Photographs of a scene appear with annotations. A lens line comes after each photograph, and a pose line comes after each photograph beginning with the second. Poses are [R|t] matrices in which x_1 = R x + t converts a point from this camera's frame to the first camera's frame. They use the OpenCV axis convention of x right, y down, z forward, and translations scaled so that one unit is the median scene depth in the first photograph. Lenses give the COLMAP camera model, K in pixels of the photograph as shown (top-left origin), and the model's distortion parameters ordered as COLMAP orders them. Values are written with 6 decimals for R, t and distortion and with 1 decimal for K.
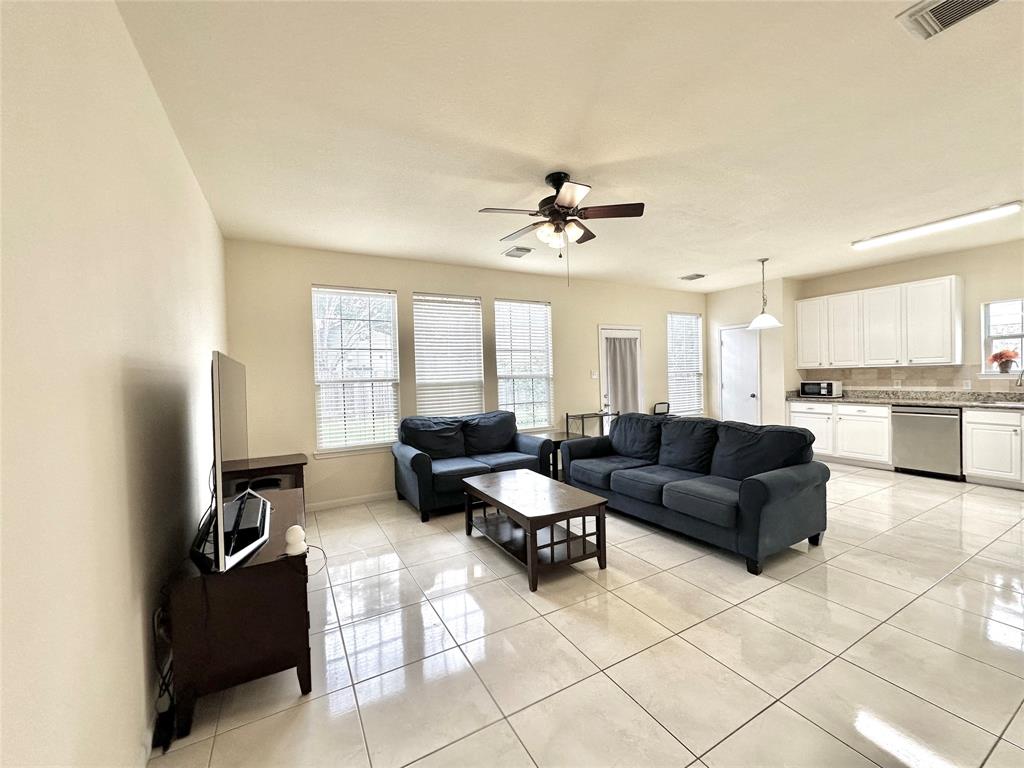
lens RADIAL K [[410.0, 0, 513.5], [0, 410.0, 382.8], [0, 0, 1]] dist [-0.002614, 0.000620]
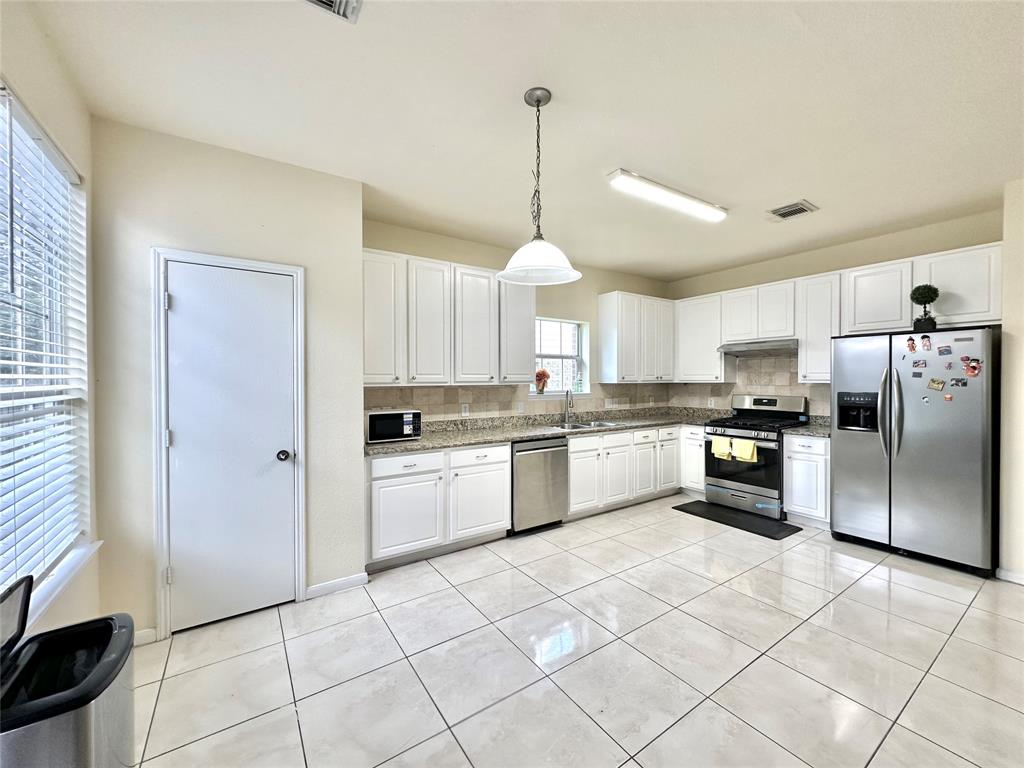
lens RADIAL K [[410.0, 0, 513.5], [0, 410.0, 382.8], [0, 0, 1]] dist [-0.002614, 0.000620]
pose [[-0.084049, 0.018767, 0.996285, 0.232264], [0.023110, 0.999590, -0.016880, -0.031200], [-0.996194, 0.021605, -0.084448, 1.021305]]
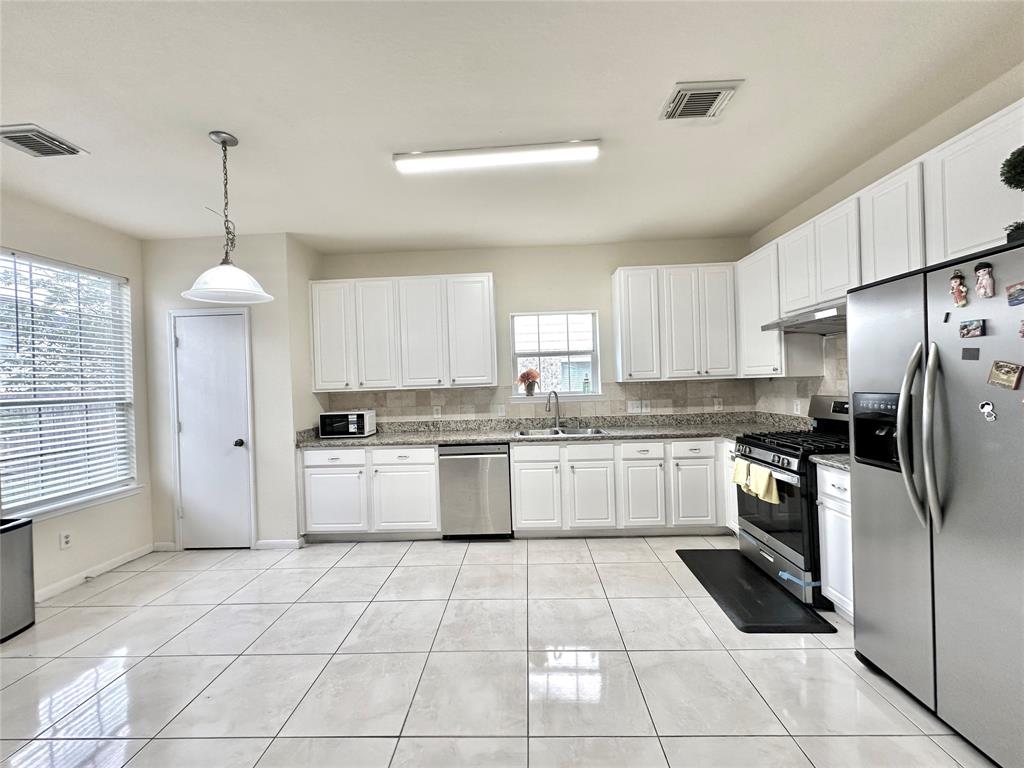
lens RADIAL K [[410.0, 0, 513.5], [0, 410.0, 382.8], [0, 0, 1]] dist [-0.002614, 0.000620]
pose [[0.519509, 0.009404, 0.854413, 0.389545], [0.034026, 0.998919, -0.031683, -0.022394], [-0.853787, 0.045532, 0.518627, 0.515016]]
